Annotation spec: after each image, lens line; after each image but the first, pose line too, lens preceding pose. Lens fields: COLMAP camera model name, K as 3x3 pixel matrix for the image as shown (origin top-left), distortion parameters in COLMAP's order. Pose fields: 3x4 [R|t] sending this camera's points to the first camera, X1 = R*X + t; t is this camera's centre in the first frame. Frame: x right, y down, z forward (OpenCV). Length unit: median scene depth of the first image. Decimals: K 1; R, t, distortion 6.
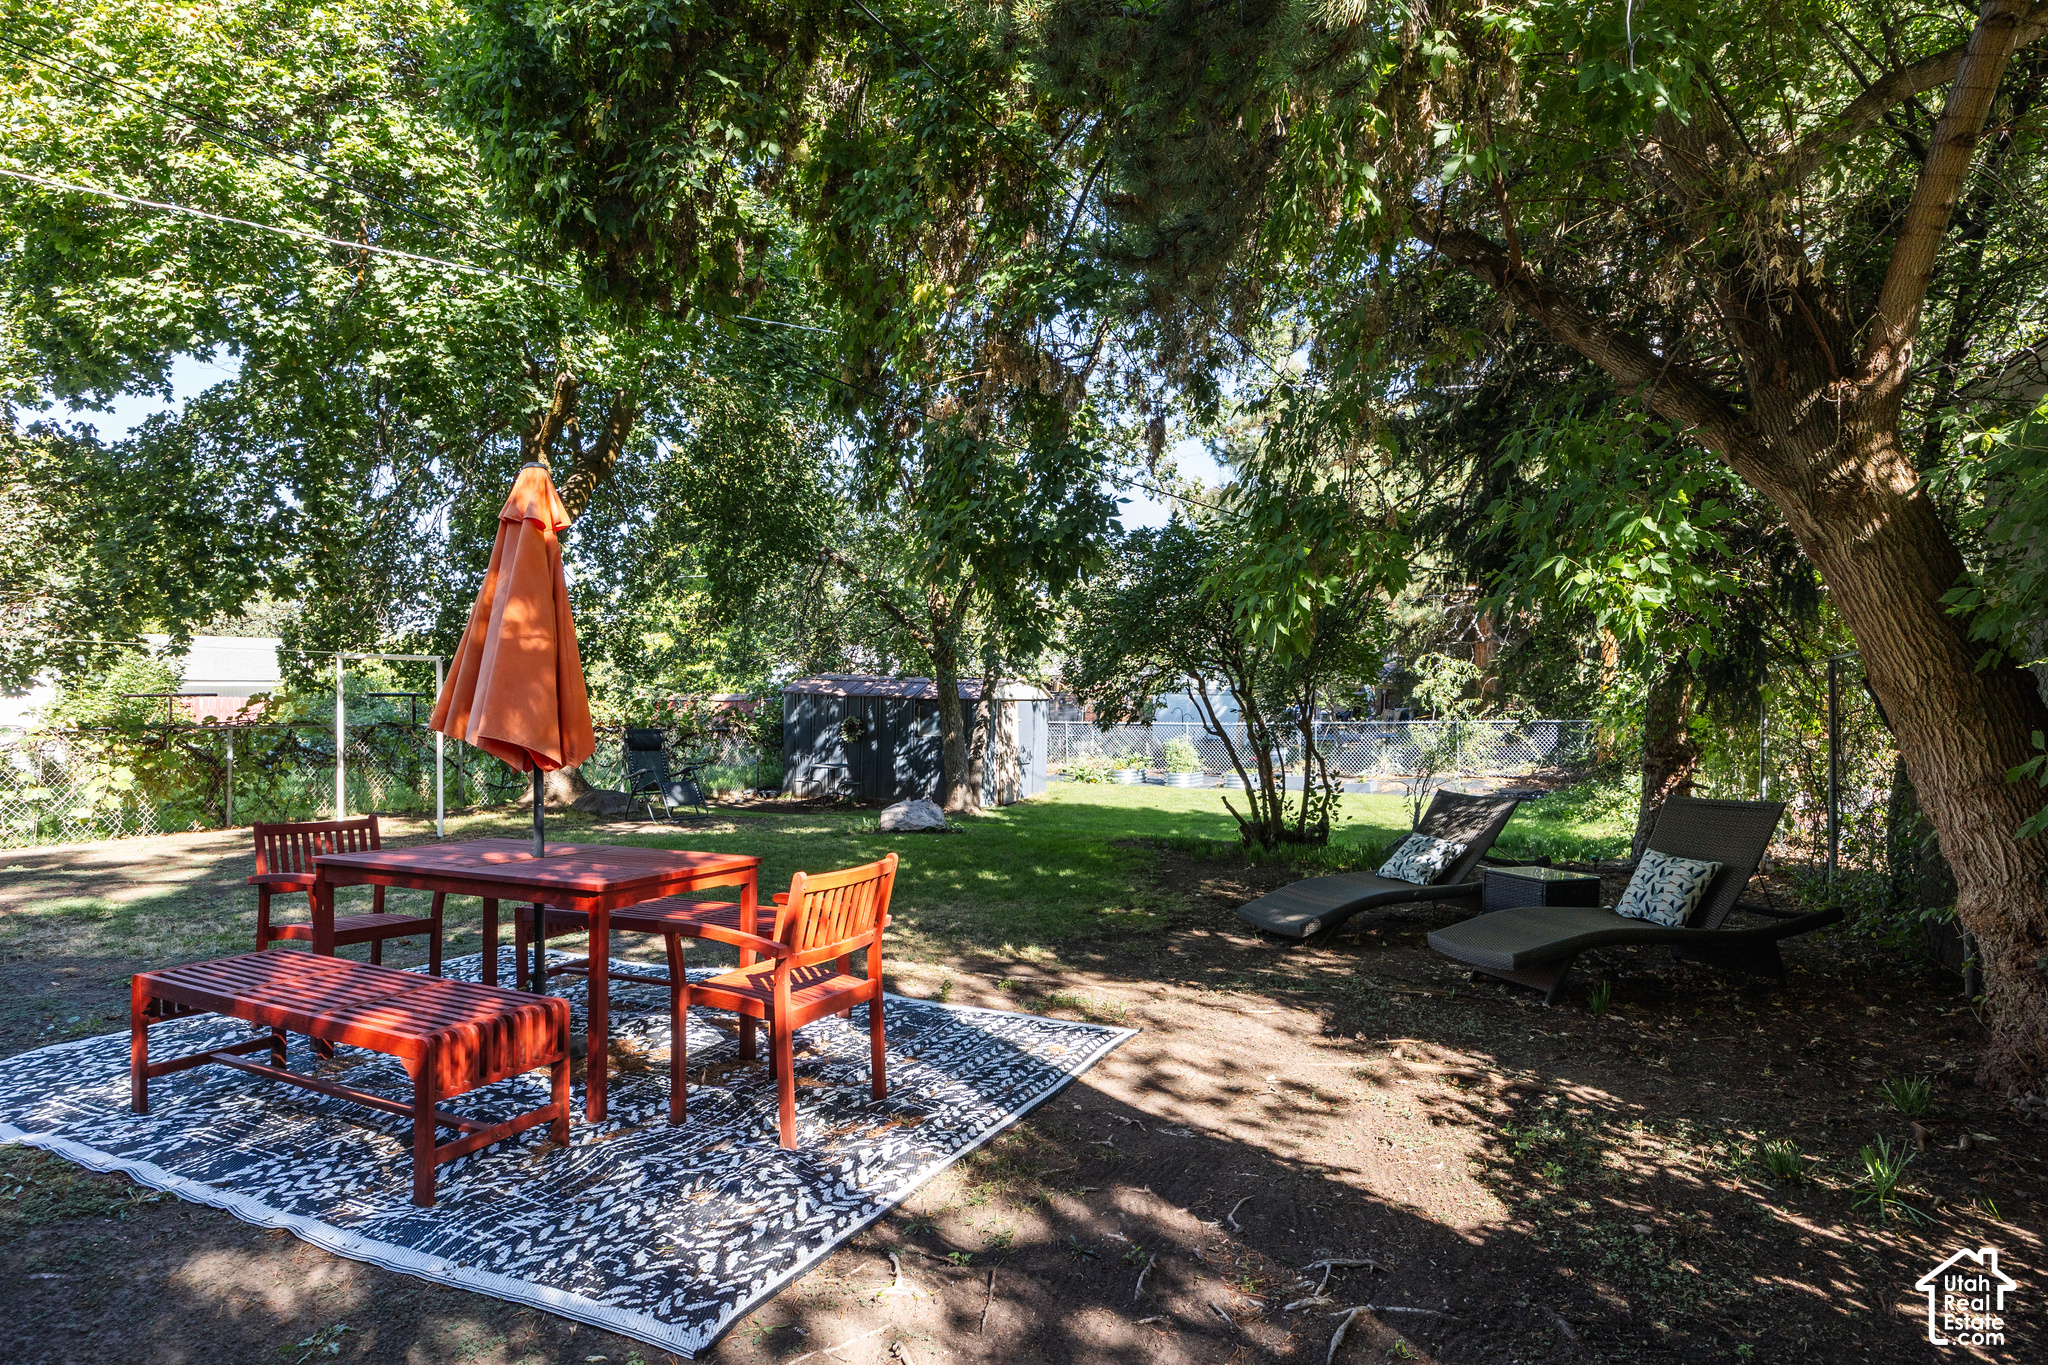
lens RADIAL K [[1167.8, 0, 1024.3], [0, 1167.8, 670.1], [0, 0, 1]] dist [0.032602, 0.000627]
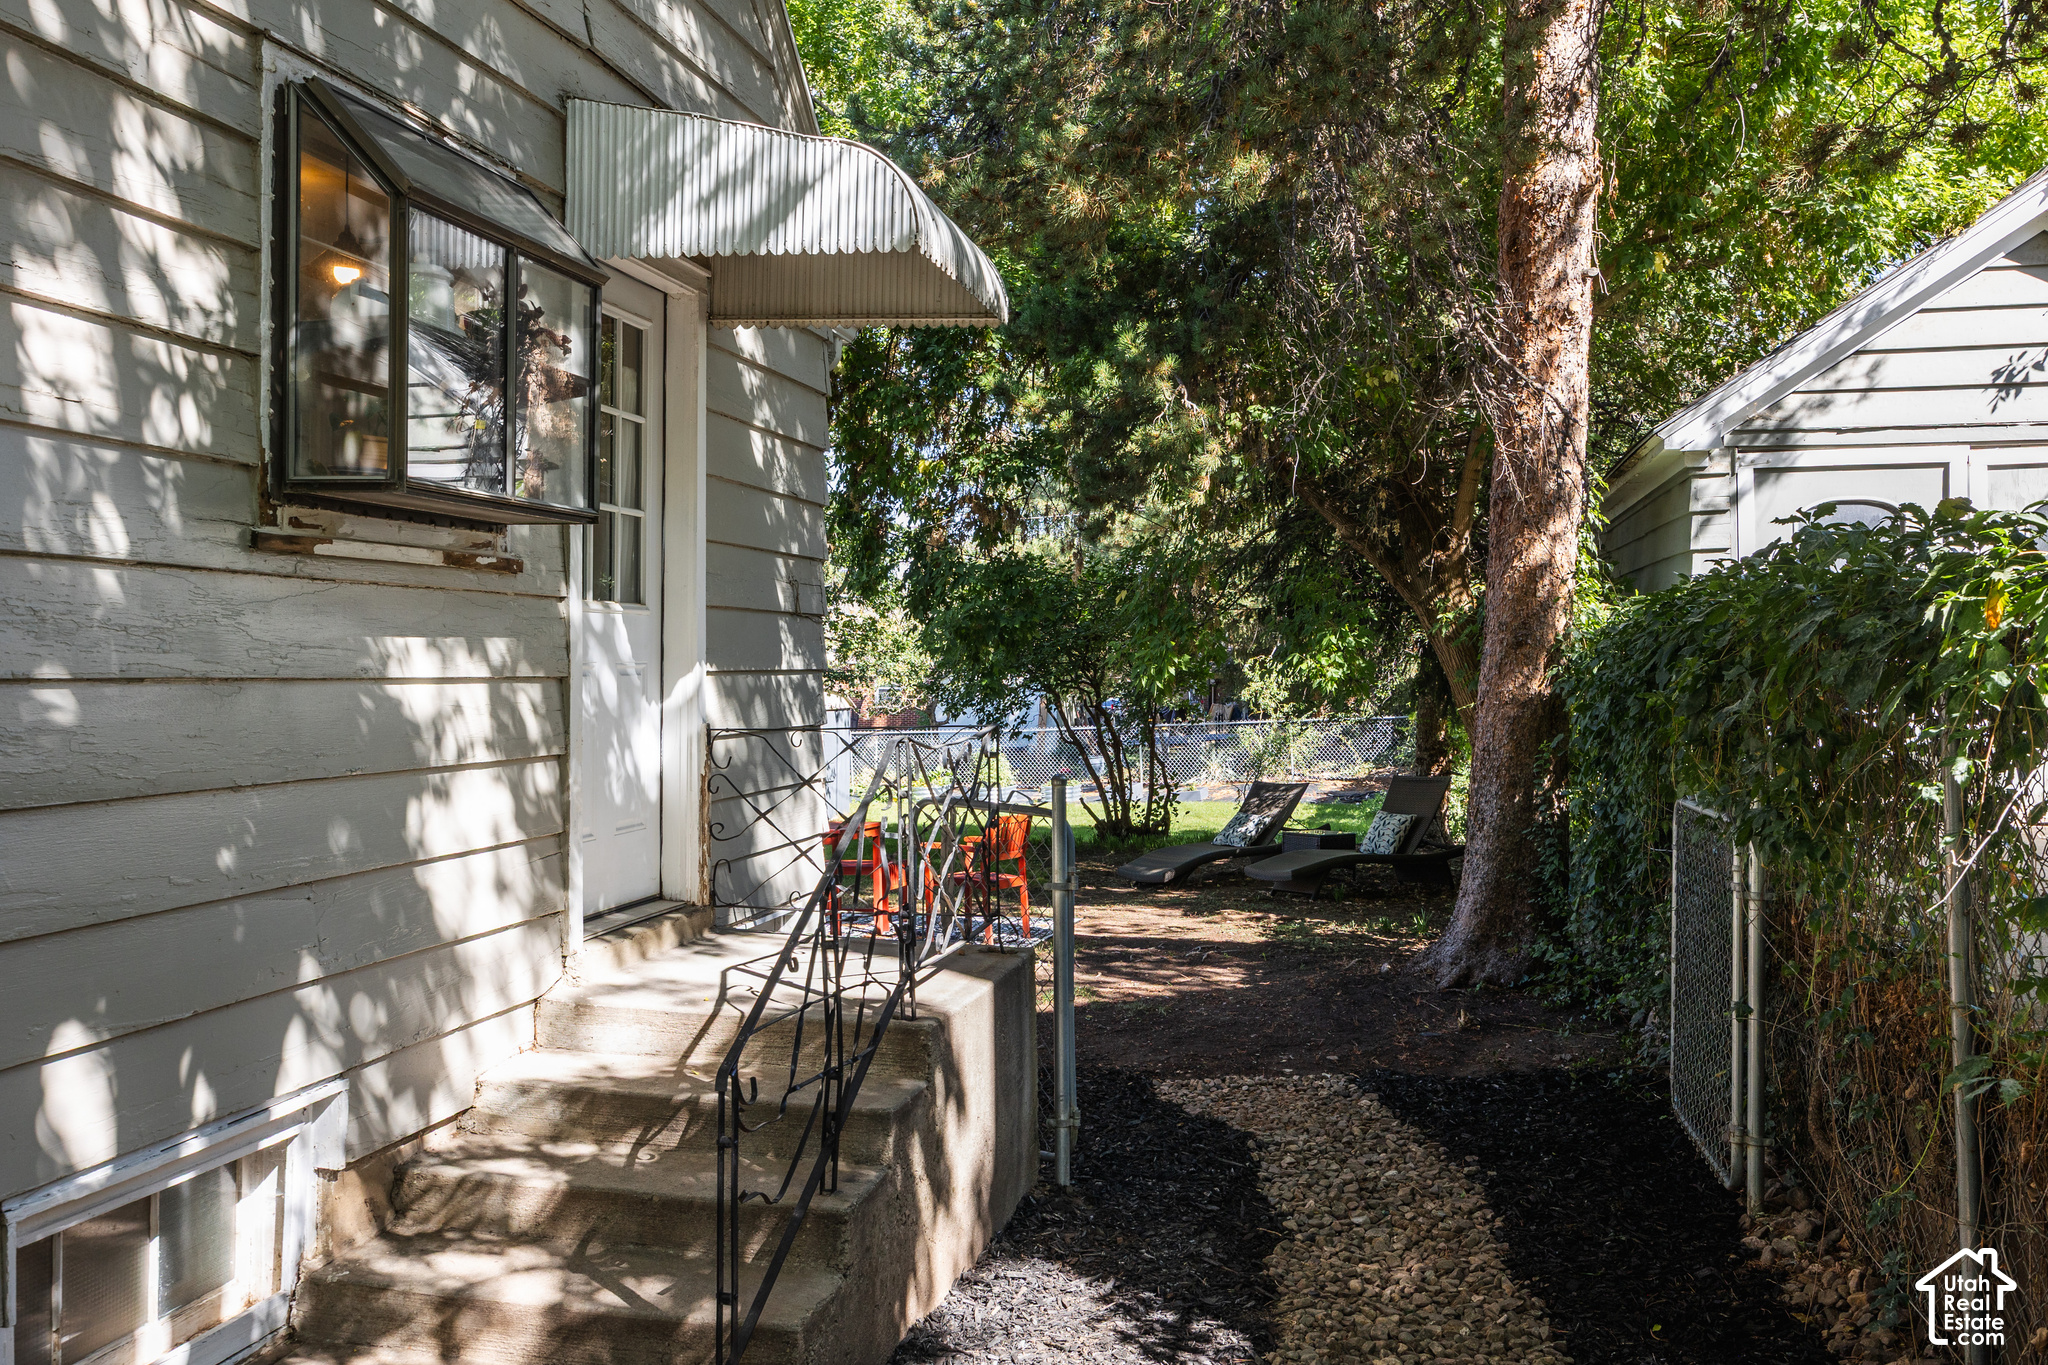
lens RADIAL K [[1727.4, 0, 1026.0], [0, 1727.4, 673.2], [0, 0, 1]] dist [-0.005406, -0.000277]
pose [[0.981758, -0.021907, 0.188868, -0.194612], [0.019374, 0.999696, 0.015249, -0.039715], [-0.189145, -0.011312, 0.981884, -0.632142]]
